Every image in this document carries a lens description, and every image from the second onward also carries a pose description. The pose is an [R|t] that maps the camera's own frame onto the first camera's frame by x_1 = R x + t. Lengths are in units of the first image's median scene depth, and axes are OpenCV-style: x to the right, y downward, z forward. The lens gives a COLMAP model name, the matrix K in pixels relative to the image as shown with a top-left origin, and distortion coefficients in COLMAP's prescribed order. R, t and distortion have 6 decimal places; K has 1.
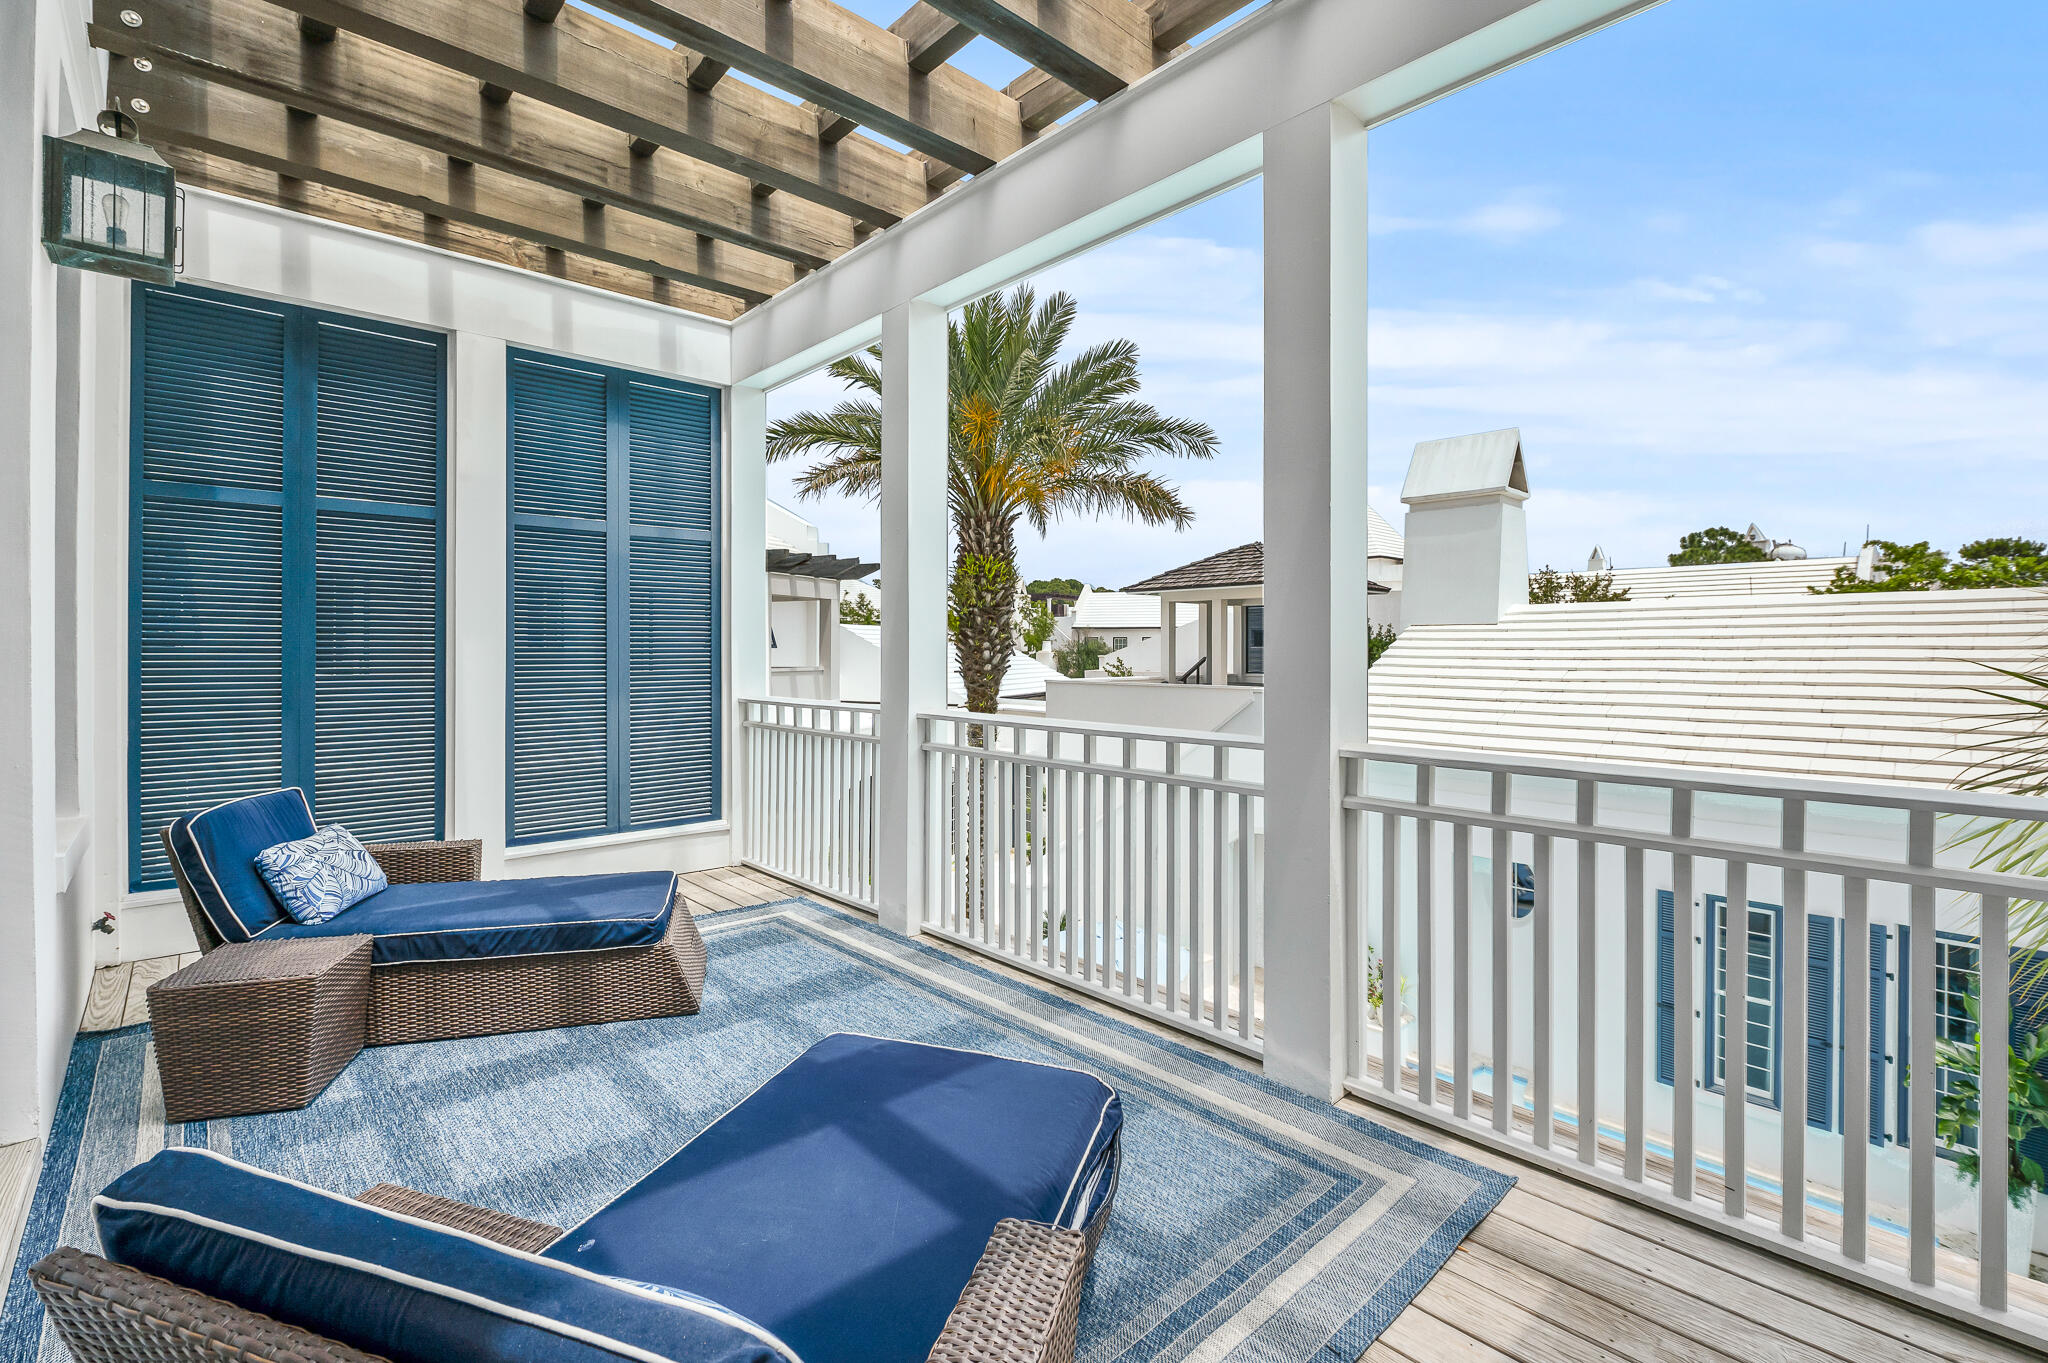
lens RADIAL K [[926.7, 0, 1023.0], [0, 926.7, 653.2], [0, 0, 1]] dist [-0.000747, -0.000323]
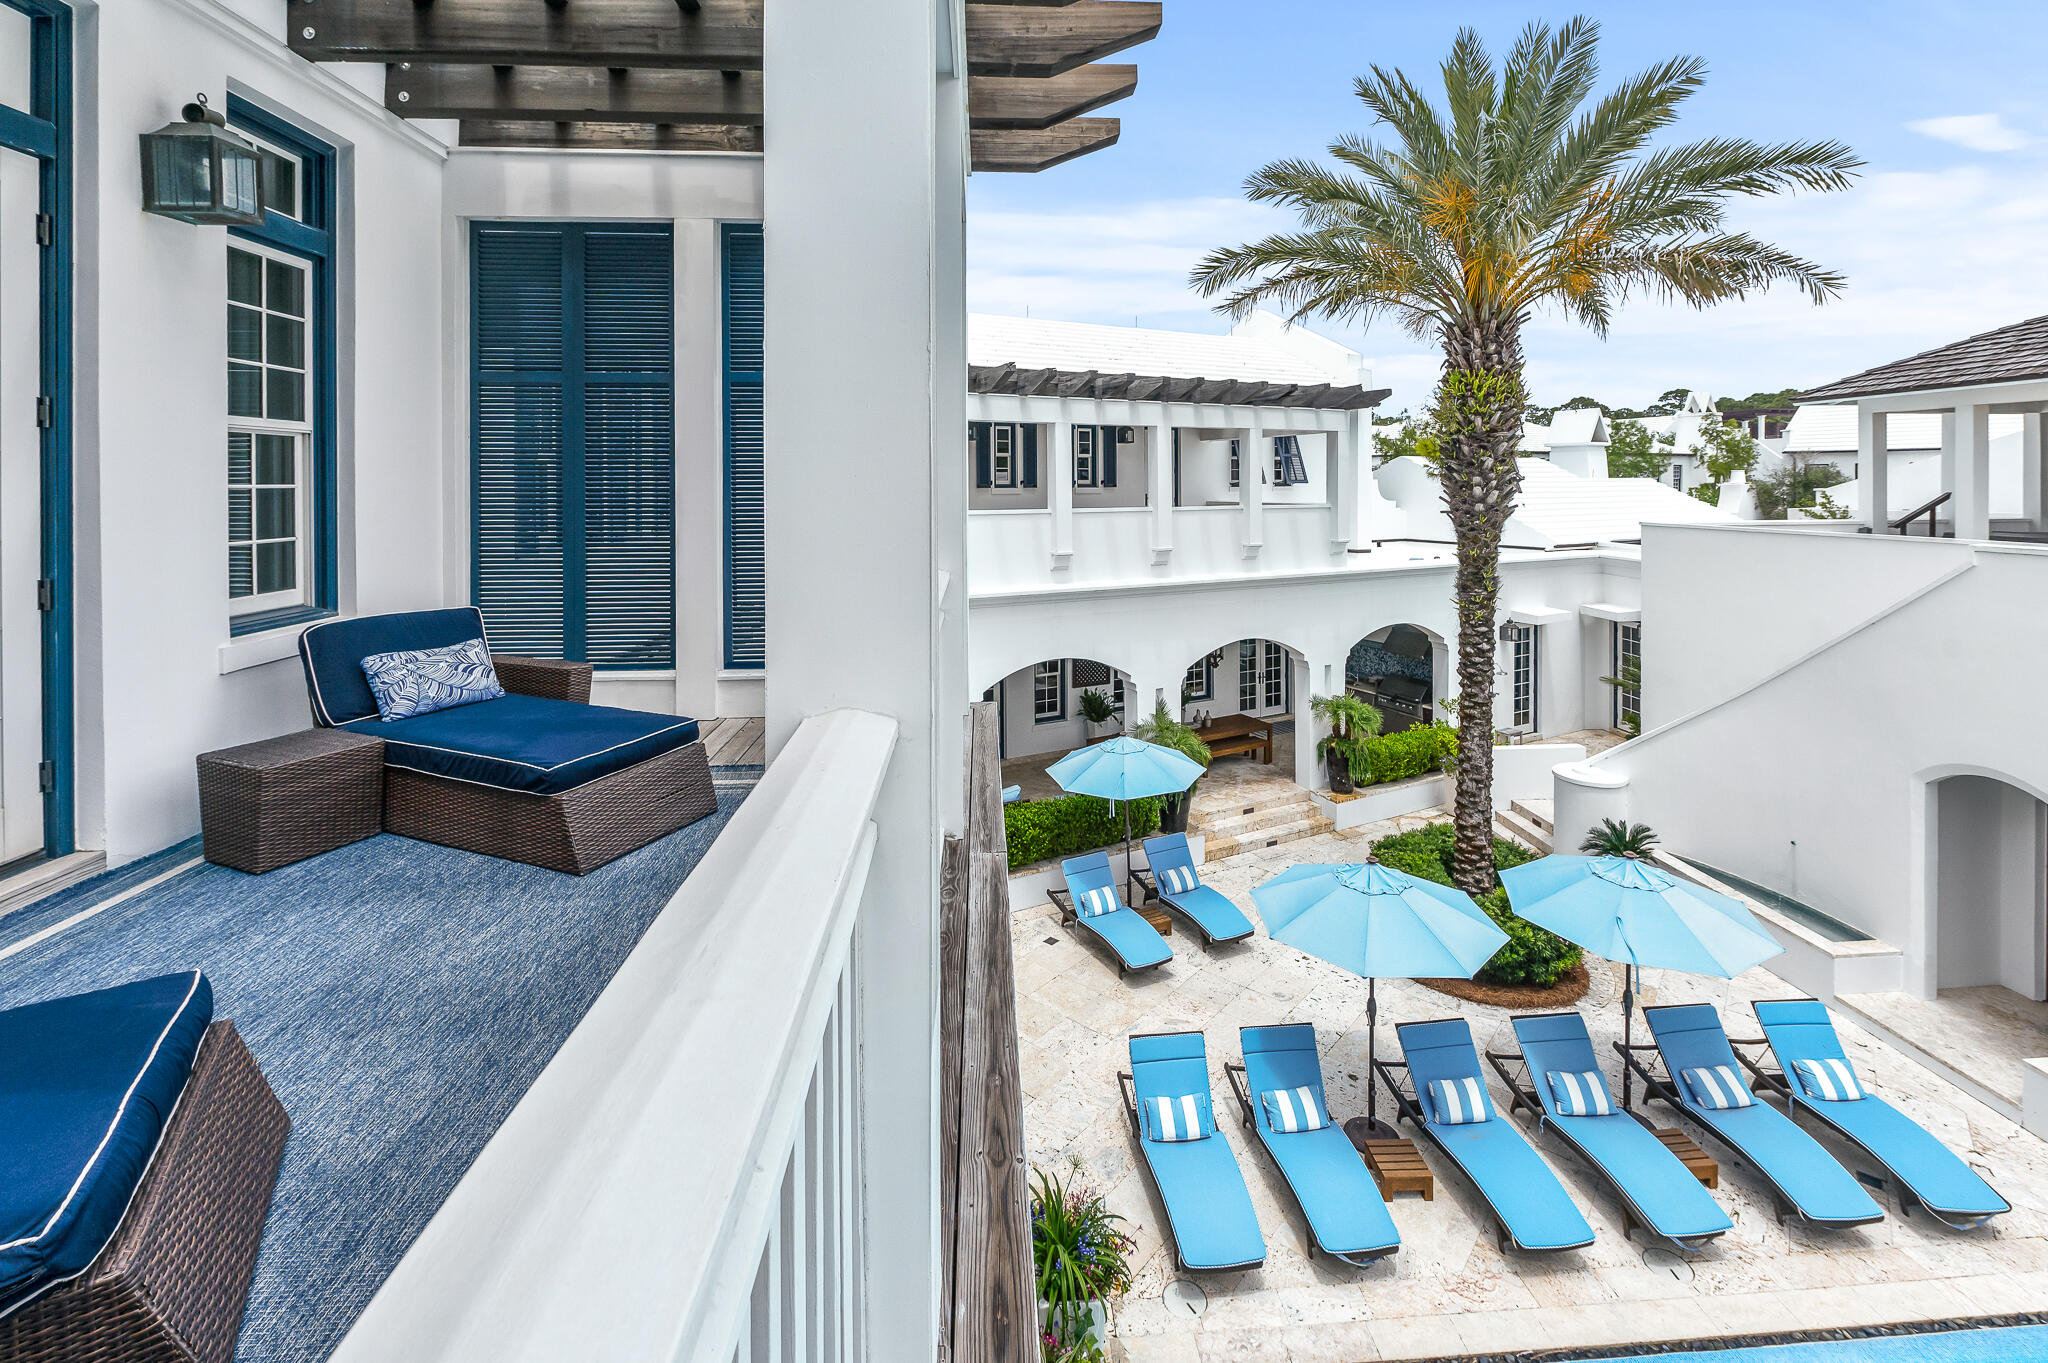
lens RADIAL K [[895.5, 0, 1029.2], [0, 895.5, 485.4], [0, 0, 1]] dist [0.003417, -0.000069]
pose [[0.777713, -0.006785, -0.628583, 0.149365], [0.004914, 0.999977, -0.004714, -0.002284], [0.628600, 0.000578, 0.777728, 0.140039]]
